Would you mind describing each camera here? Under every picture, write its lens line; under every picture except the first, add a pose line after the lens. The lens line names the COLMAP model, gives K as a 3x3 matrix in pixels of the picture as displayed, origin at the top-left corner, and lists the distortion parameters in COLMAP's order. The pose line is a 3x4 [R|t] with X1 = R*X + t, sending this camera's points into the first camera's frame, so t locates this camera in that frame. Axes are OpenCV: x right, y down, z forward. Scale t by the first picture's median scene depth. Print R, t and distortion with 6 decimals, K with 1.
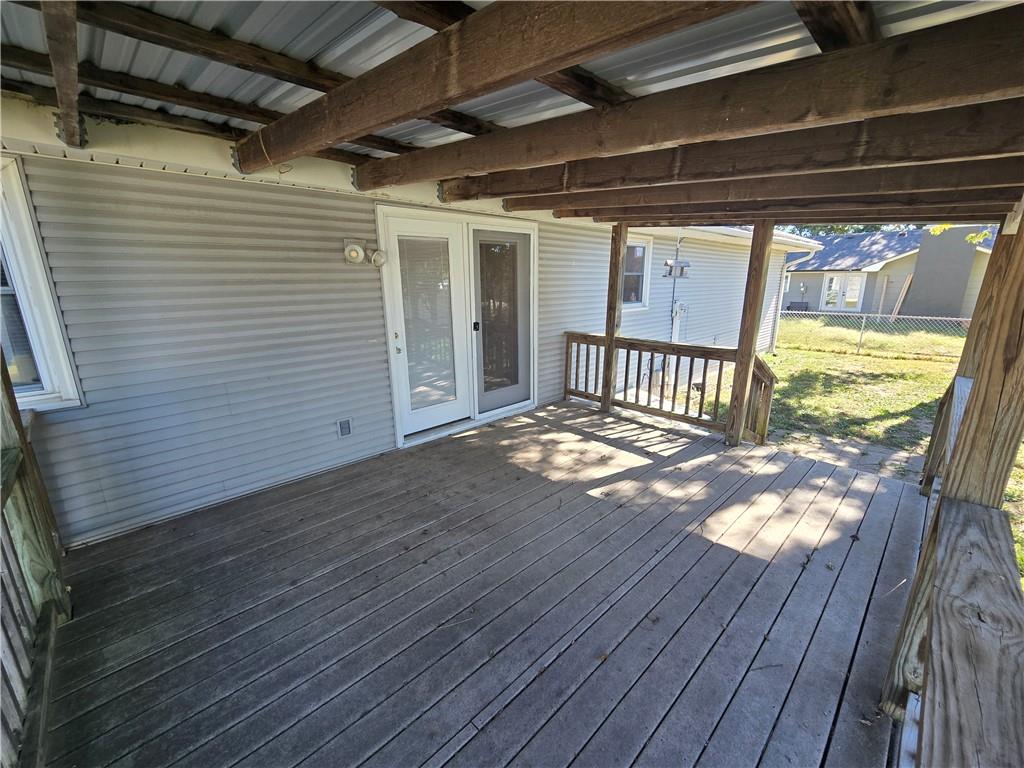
lens RADIAL K [[415.1, 0, 512.0], [0, 415.1, 384.0], [0, 0, 1]] dist [-0.001282, 0.000075]
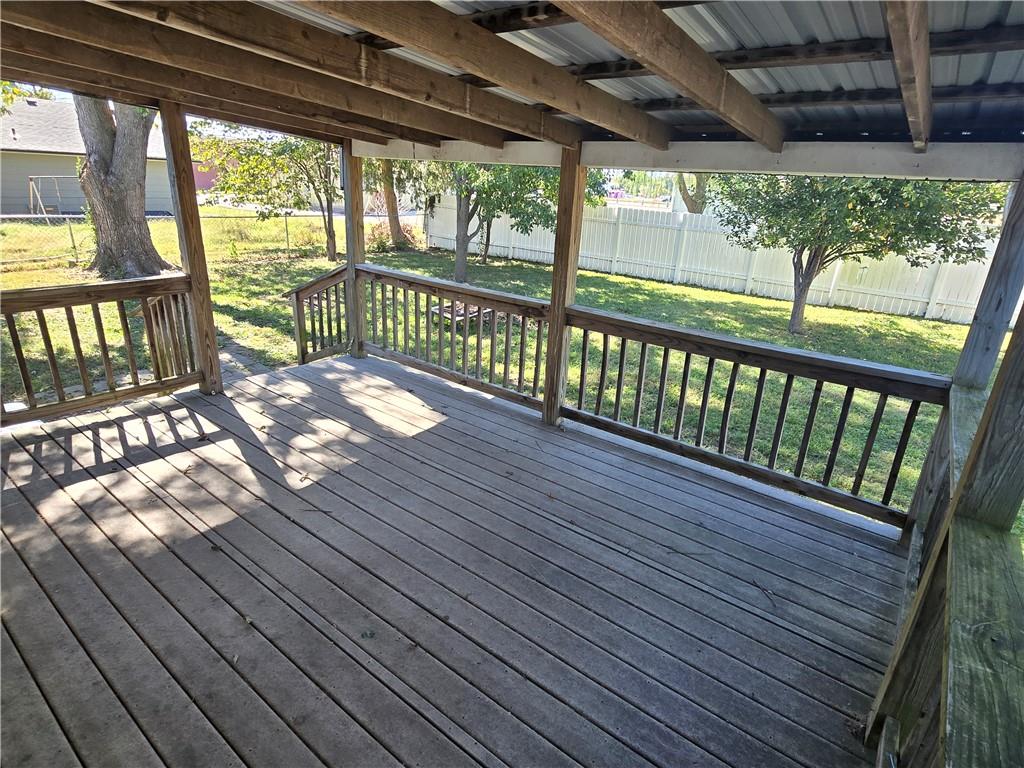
lens RADIAL K [[548.7, 0, 518.8], [0, 548.7, 390.6], [0, 0, 1]] dist [-0.005484, 0.000580]
pose [[-0.128890, -0.348222, 0.928509, -0.612205], [0.192875, 0.909635, 0.367917, -0.155634], [-0.972721, 0.226507, -0.050080, 0.530216]]
